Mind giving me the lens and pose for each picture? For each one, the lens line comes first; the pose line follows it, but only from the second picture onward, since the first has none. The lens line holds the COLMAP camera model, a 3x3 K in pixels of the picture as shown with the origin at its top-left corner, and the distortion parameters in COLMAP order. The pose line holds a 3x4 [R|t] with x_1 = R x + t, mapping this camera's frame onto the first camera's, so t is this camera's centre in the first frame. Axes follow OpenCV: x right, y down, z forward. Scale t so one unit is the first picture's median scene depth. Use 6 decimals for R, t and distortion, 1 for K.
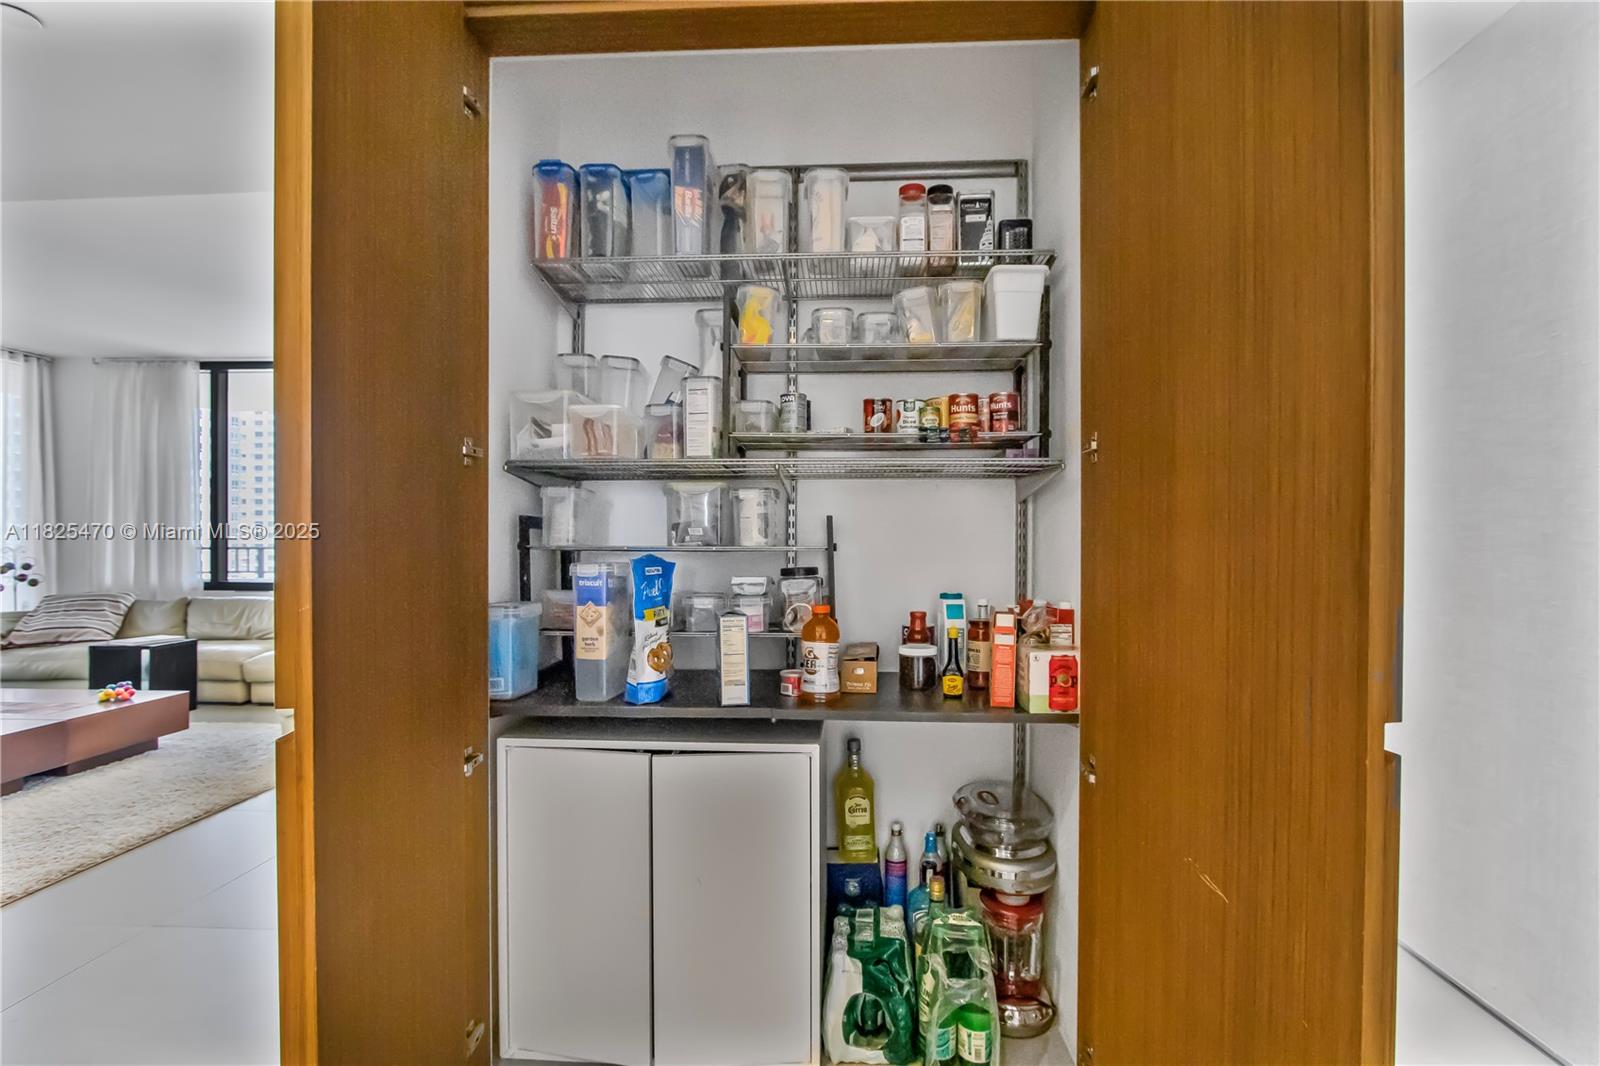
lens RADIAL K [[766.3, 0, 798.9], [0, 766.3, 548.1], [0, 0, 1]] dist [-0.003566, -0.000828]
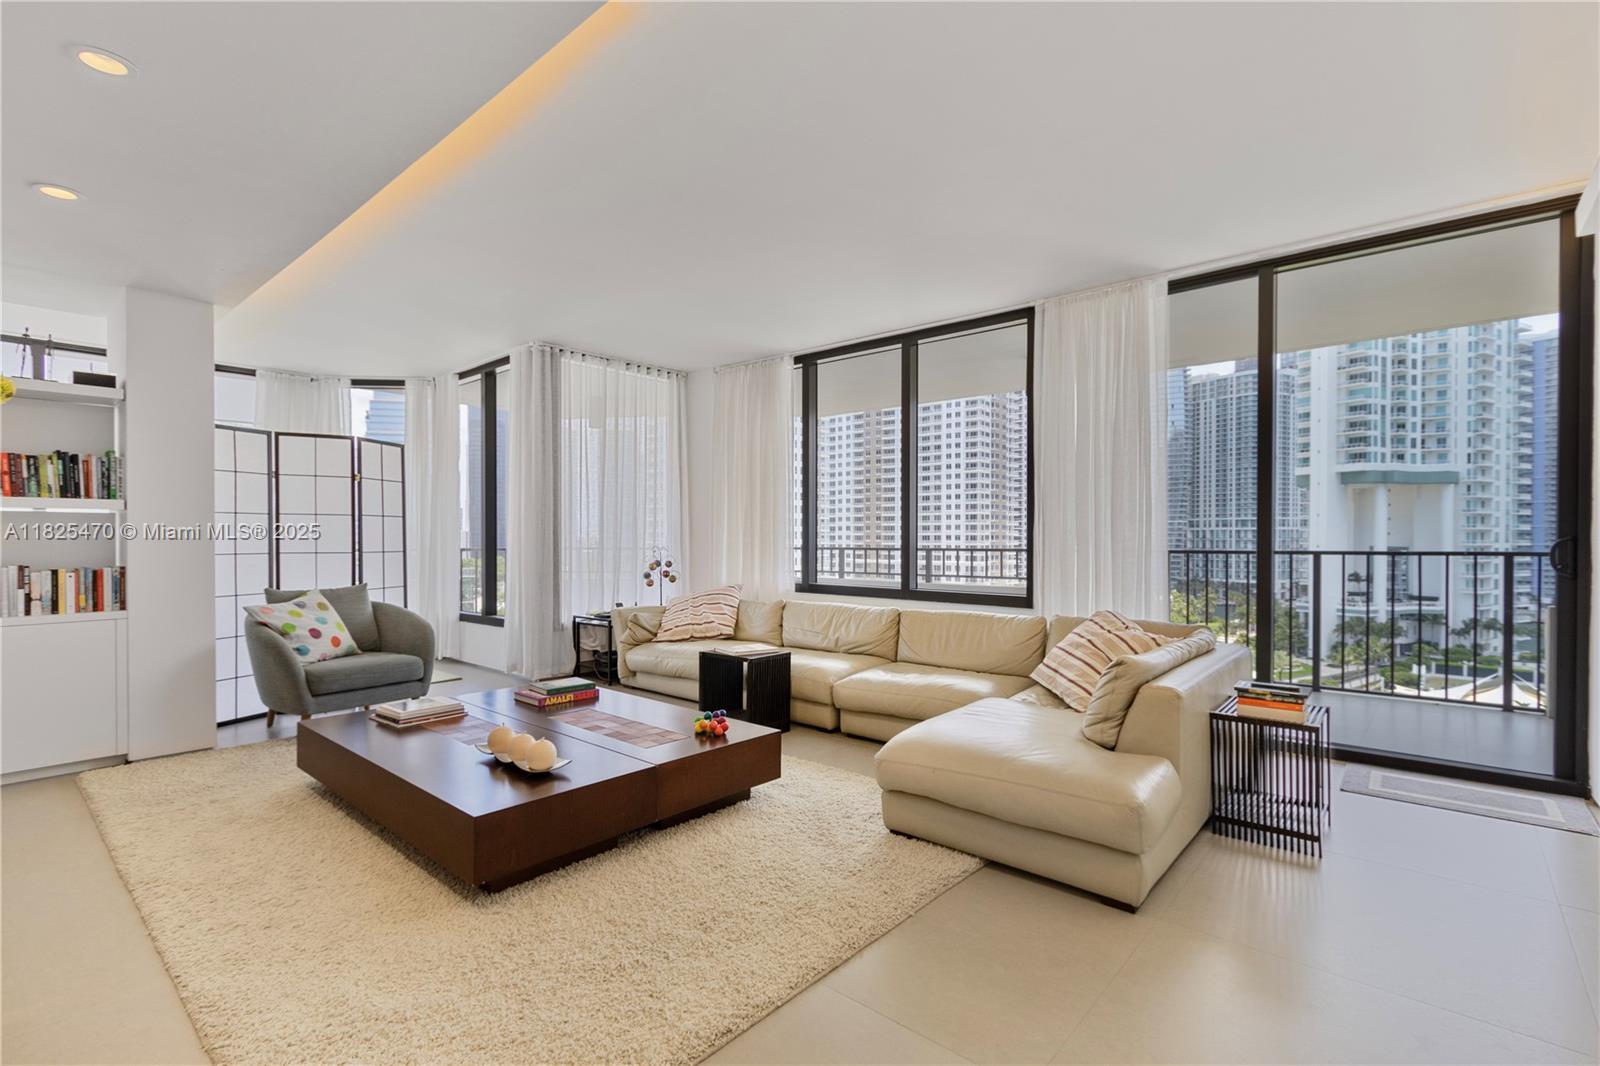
lens RADIAL K [[737.9, 0, 800.6], [0, 737.9, 545.4], [0, 0, 1]] dist [0.002640, 0.000147]
pose [[0.792458, 0.004675, -0.609908, -0.219842], [-0.003469, 0.999989, 0.003158, -0.006971], [0.609916, -0.000386, 0.792466, 0.282062]]
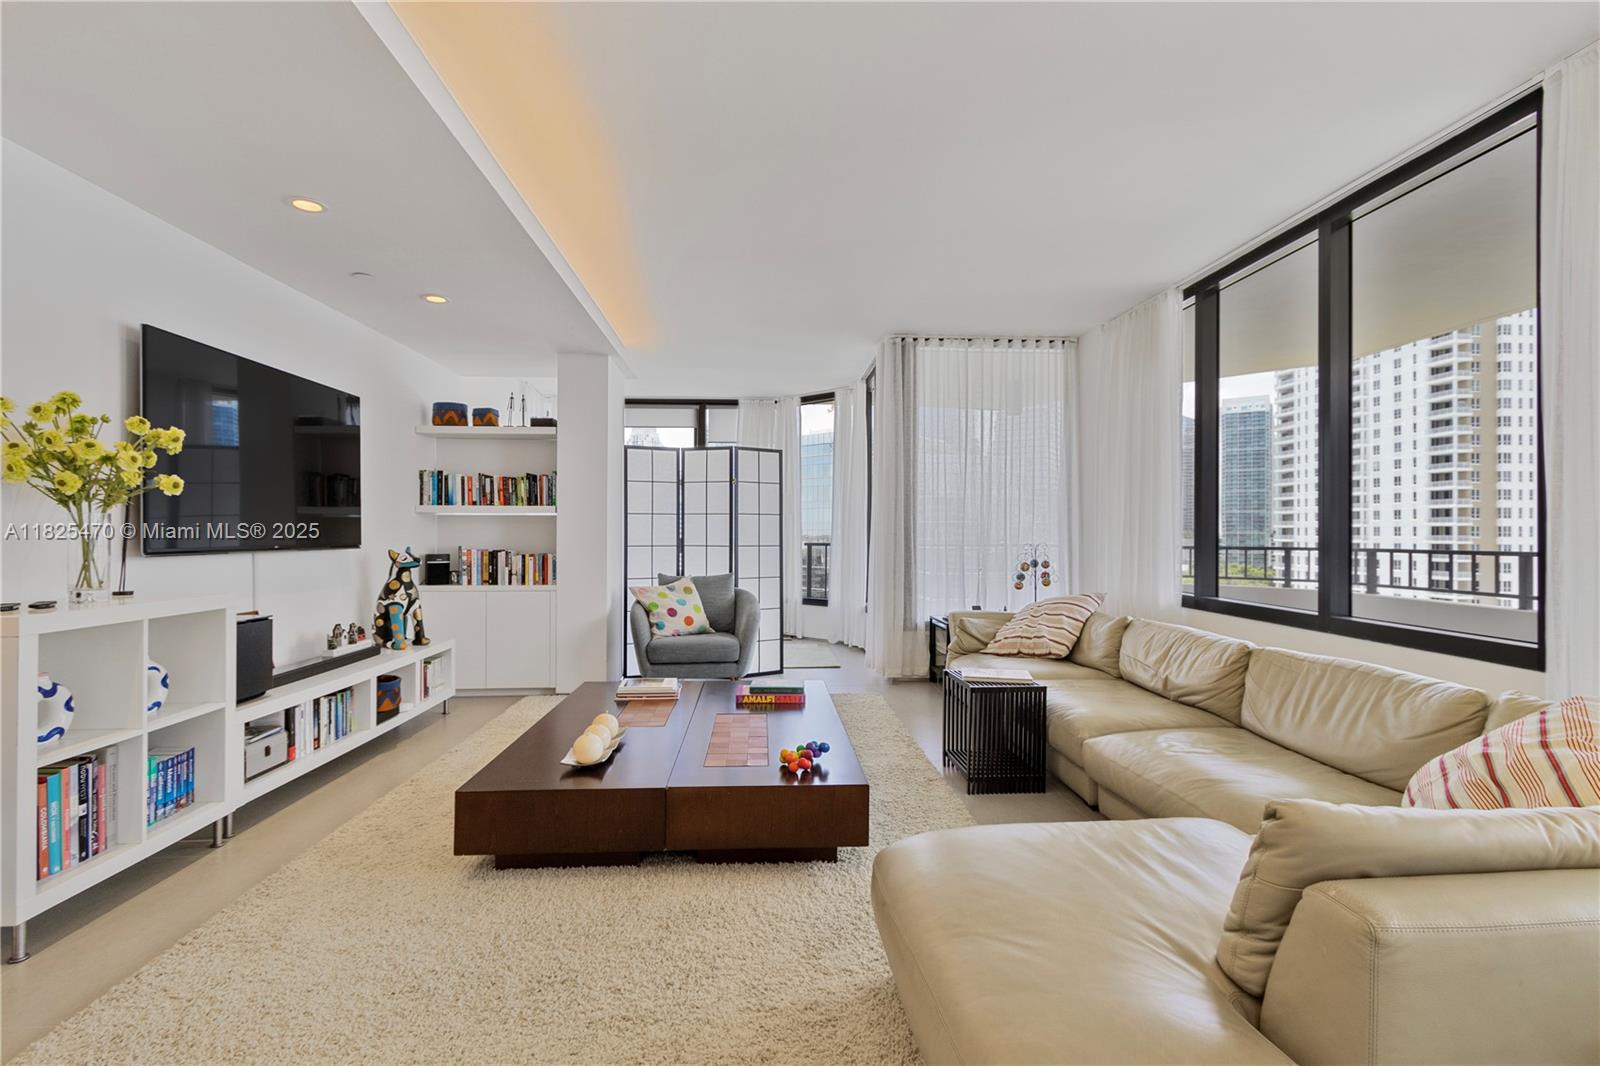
lens RADIAL K [[734.9, 0, 808.4], [0, 734.9, 535.4], [0, 0, 1]] dist [0.007840, -0.000293]
pose [[0.122849, -0.000451, -0.992425, -0.155714], [-0.009023, 0.999958, -0.001571, -0.007854], [0.992384, 0.009147, 0.122839, 0.620183]]
